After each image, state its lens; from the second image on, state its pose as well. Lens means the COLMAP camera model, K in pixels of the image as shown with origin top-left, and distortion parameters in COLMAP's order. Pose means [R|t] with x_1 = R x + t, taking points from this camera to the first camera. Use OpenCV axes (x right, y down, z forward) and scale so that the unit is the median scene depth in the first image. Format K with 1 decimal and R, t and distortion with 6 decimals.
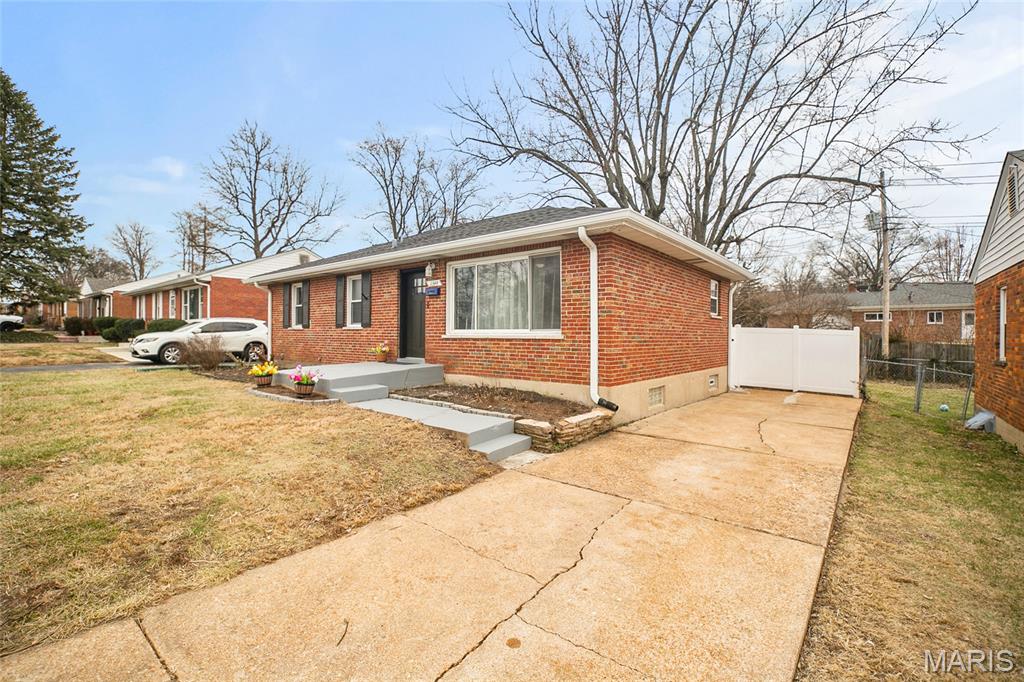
lens RADIAL K [[510.0, 0, 482.7], [0, 510.0, 339.2], [0, 0, 1]] dist [-0.003052, -0.000324]
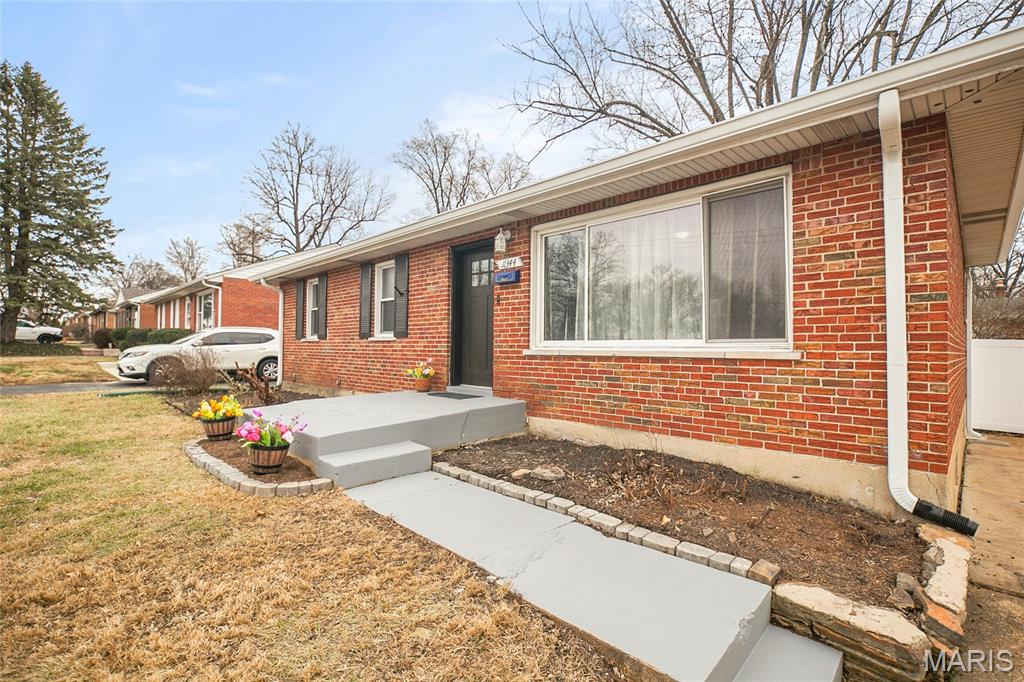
lens RADIAL K [[510.0, 0, 482.7], [0, 510.0, 339.2], [0, 0, 1]] dist [-0.003052, -0.000324]
pose [[0.995762, 0.000785, -0.091967, -0.050999], [-0.003222, 0.999648, -0.026352, -0.003317], [0.091914, 0.026537, 0.995413, 0.289652]]
